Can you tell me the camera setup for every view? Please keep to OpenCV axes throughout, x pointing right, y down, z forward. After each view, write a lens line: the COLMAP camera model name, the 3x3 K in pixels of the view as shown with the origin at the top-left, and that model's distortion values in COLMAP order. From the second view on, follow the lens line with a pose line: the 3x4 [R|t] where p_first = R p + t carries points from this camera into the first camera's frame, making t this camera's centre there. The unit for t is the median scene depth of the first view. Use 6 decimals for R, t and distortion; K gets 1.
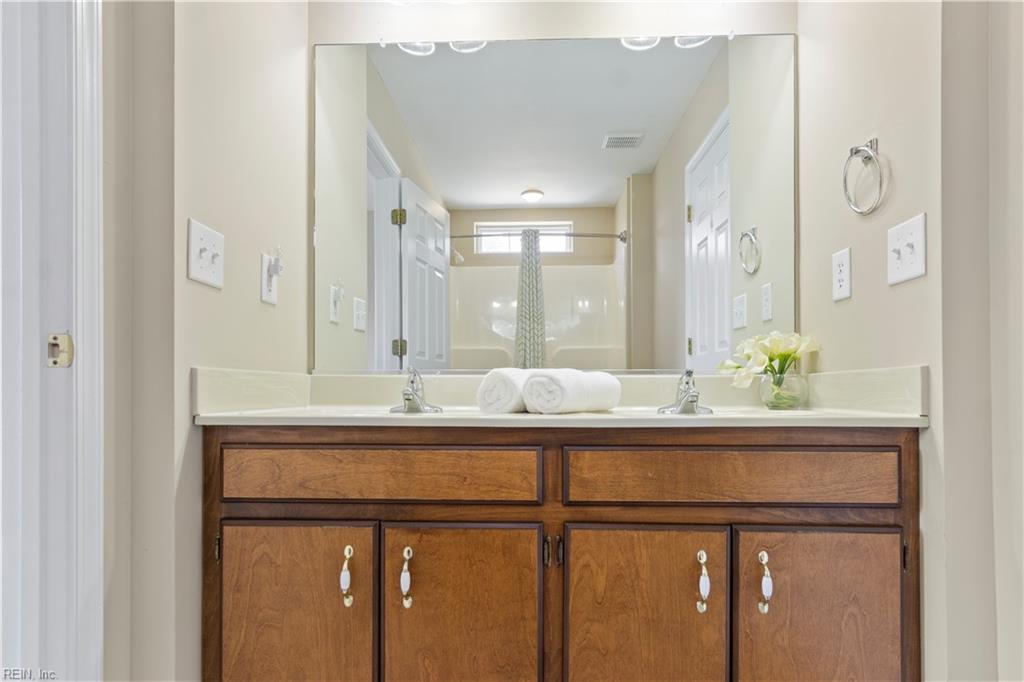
lens RADIAL K [[553.4, 0, 506.9], [0, 553.4, 378.9], [0, 0, 1]] dist [-0.000355, 0.001253]
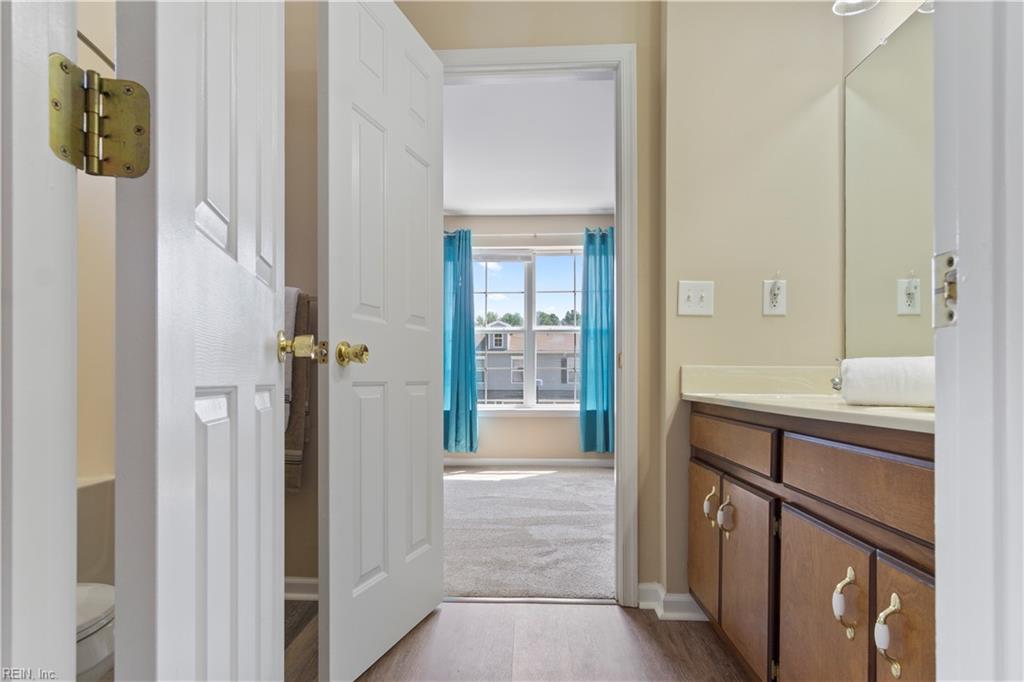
lens RADIAL K [[553.4, 0, 506.9], [0, 553.4, 378.9], [0, 0, 1]] dist [-0.000355, 0.001253]
pose [[0.003206, 0.001645, -0.999994, 1.171337], [0.003665, 0.999992, 0.001656, 0.014231], [0.999988, -0.003670, 0.003200, 0.451522]]
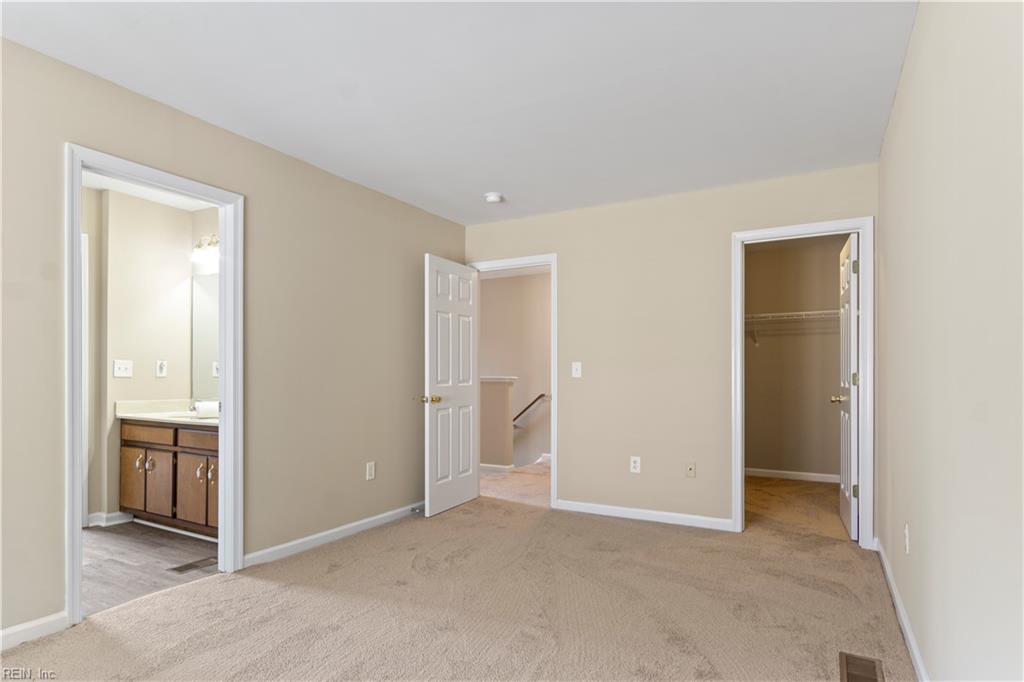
lens RADIAL K [[553.4, 0, 506.9], [0, 553.4, 378.9], [0, 0, 1]] dist [-0.000355, 0.001253]
pose [[0.894488, 0.008469, -0.447012, 3.290331], [-0.004528, 0.999941, 0.009883, -0.215044], [0.447069, -0.006816, 0.894474, -1.061181]]
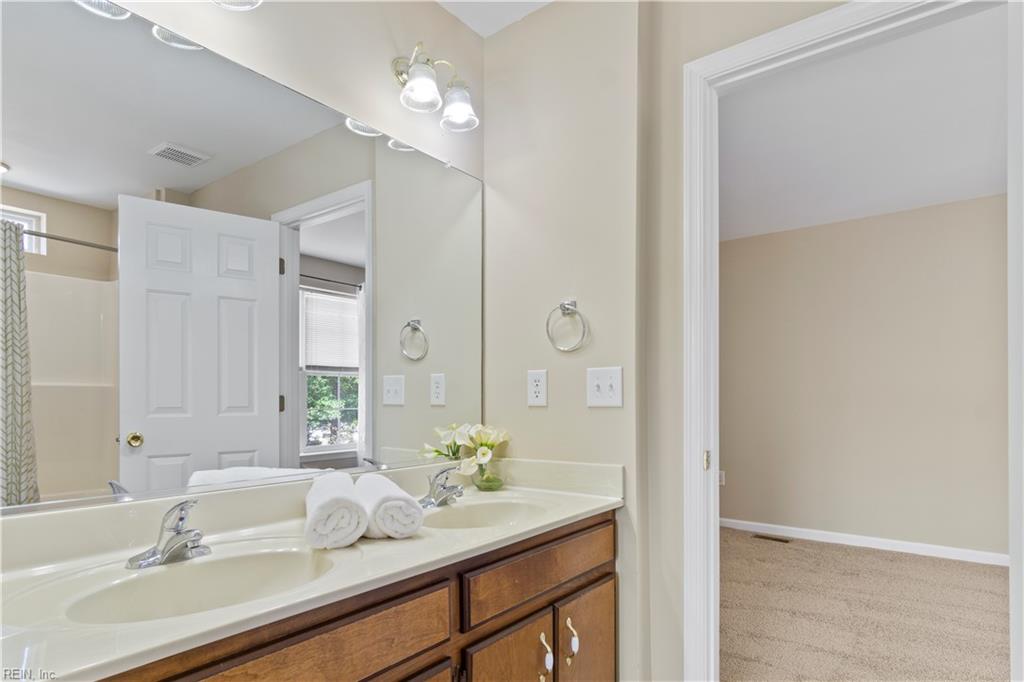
lens RADIAL K [[559.0, 0, 494.1], [0, 559.0, 397.5], [0, 0, 1]] dist [-0.003102, 0.000654]
pose [[0.590151, 0.006695, 0.807265, -0.688227], [-0.005301, 0.999976, -0.004418, -0.197425], [-0.807276, -0.001672, 0.590172, 0.348956]]
